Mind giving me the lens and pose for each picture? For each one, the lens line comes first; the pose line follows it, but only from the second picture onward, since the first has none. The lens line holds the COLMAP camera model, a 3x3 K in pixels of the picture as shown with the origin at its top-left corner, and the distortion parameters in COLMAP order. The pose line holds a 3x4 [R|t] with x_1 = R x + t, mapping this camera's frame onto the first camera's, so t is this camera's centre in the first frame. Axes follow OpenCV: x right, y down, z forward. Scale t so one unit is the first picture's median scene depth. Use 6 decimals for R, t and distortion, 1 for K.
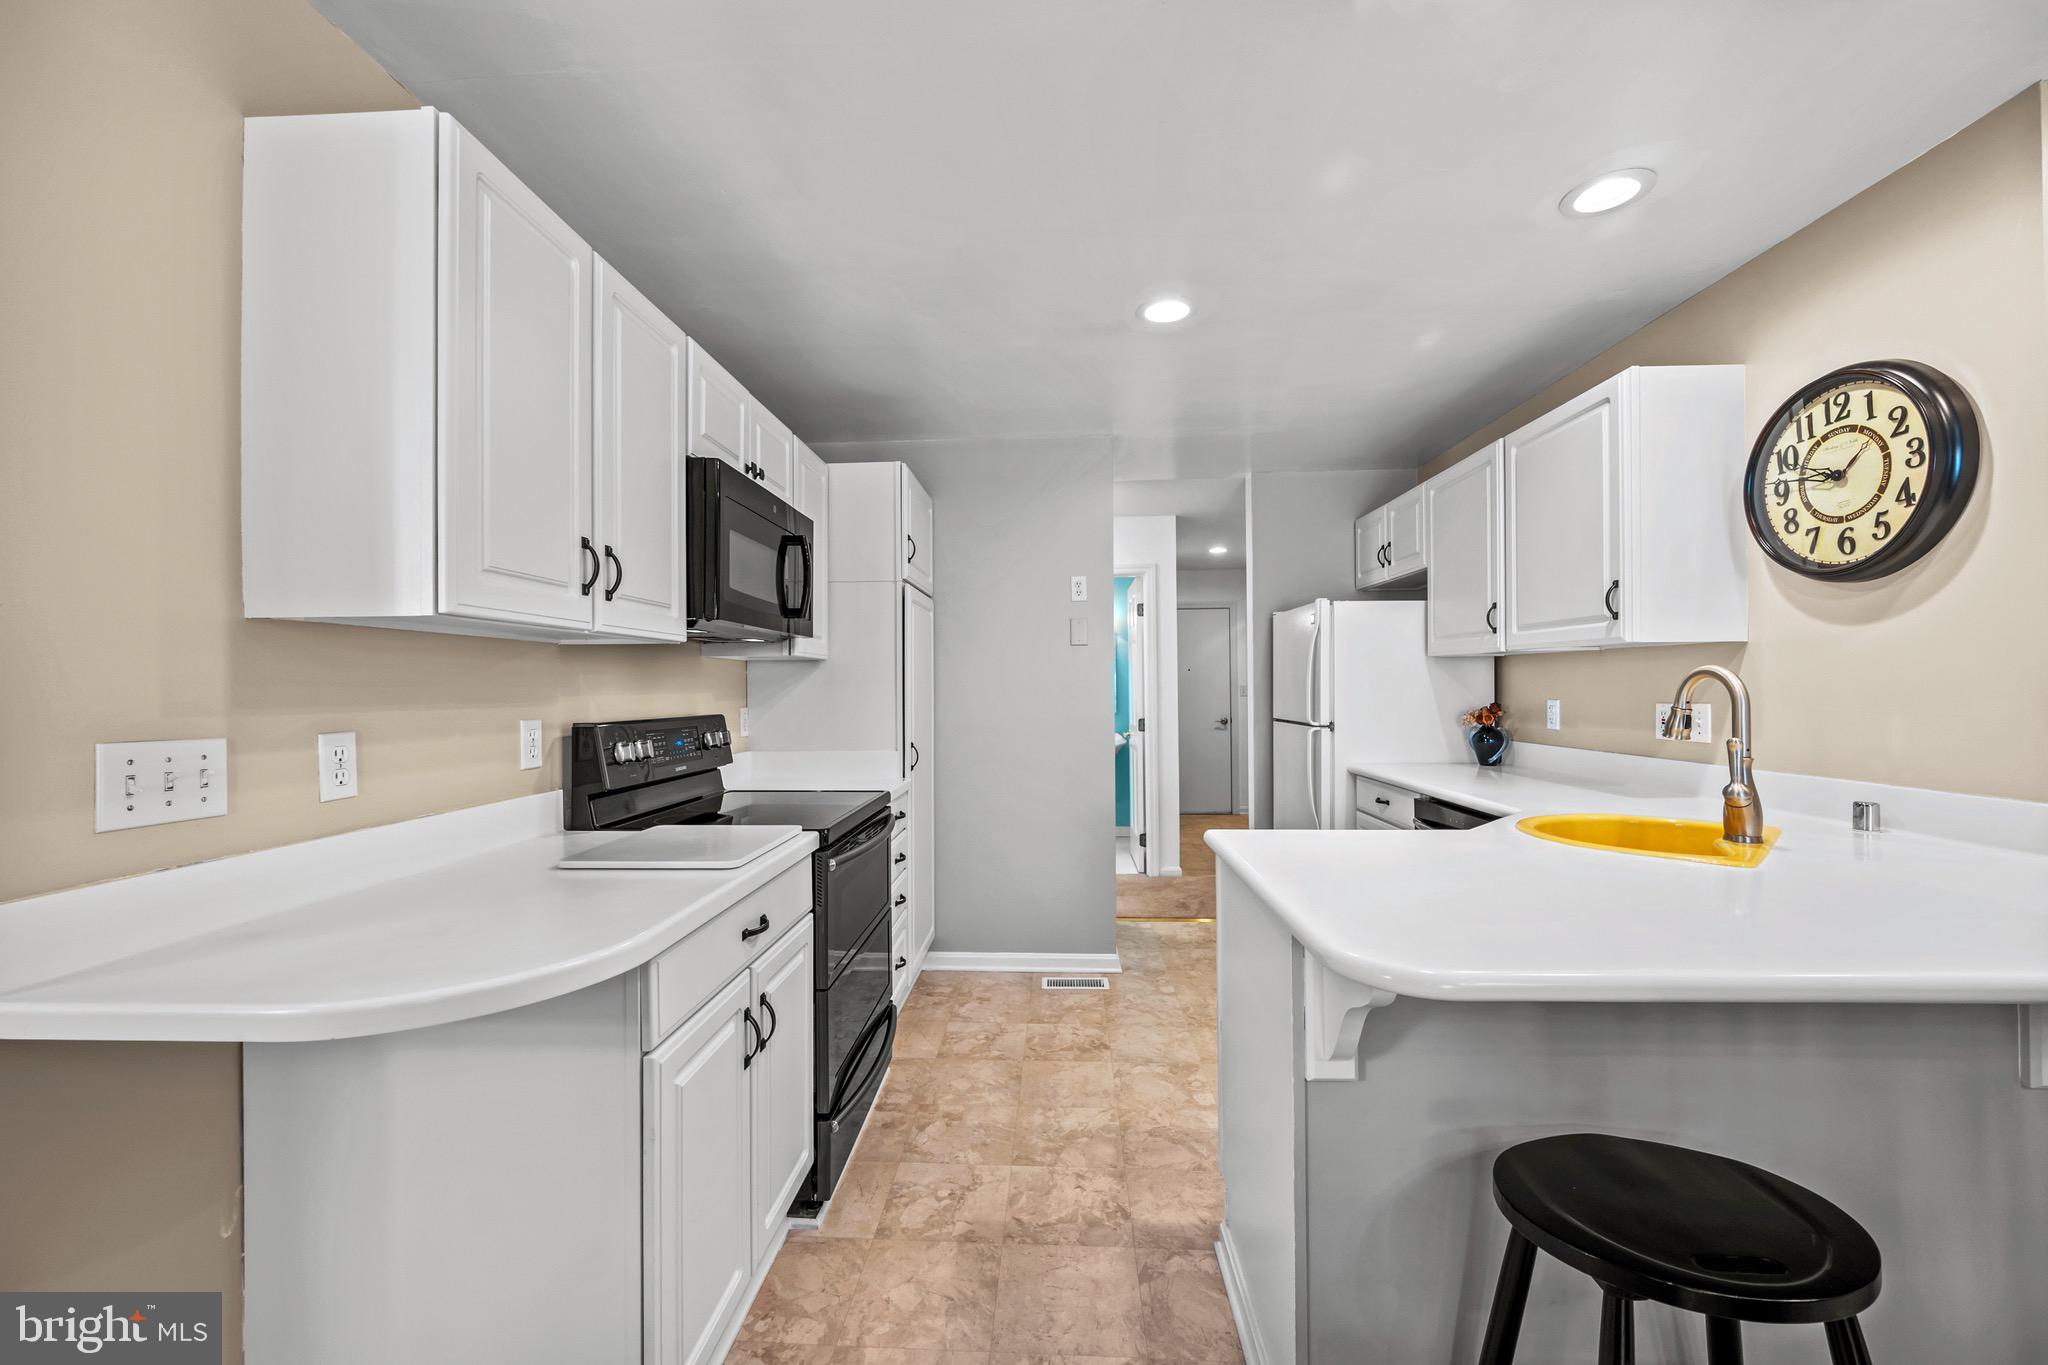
lens RADIAL K [[803.1, 0, 1021.9], [0, 803.1, 683.6], [0, 0, 1]] dist [-0.001345, -0.000074]
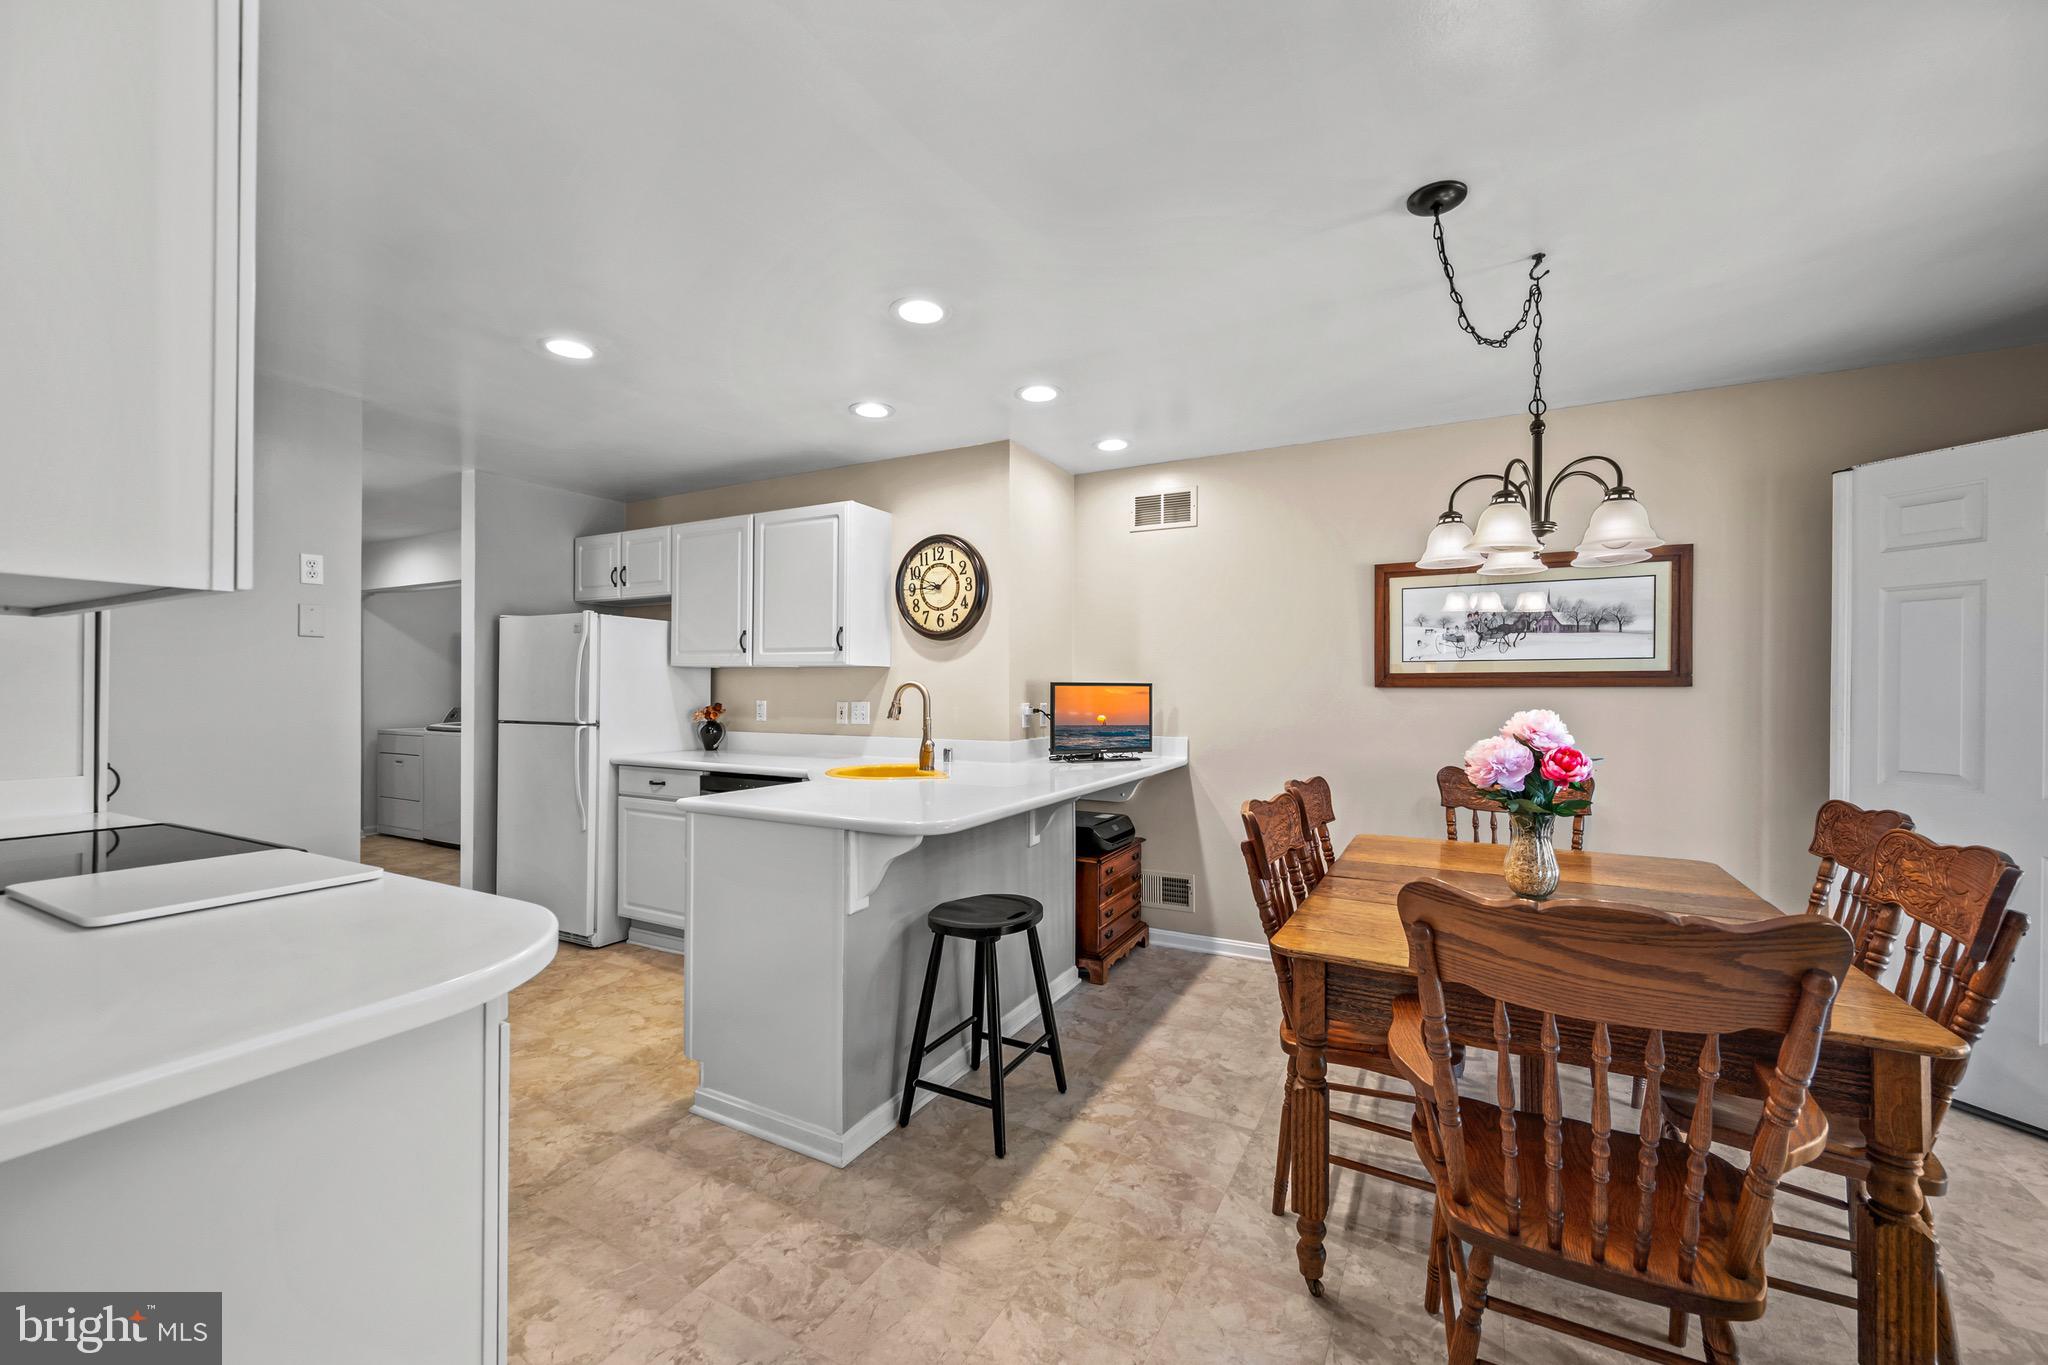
lens RADIAL K [[812.0, 0, 1021.8], [0, 812.0, 685.2], [0, 0, 1]] dist [0.000196, 0.000117]
pose [[0.427628, 0.015501, 0.903822, -0.687548], [-0.012255, 0.999860, -0.011350, 0.006472], [-0.903872, -0.006223, 0.427758, -0.058217]]
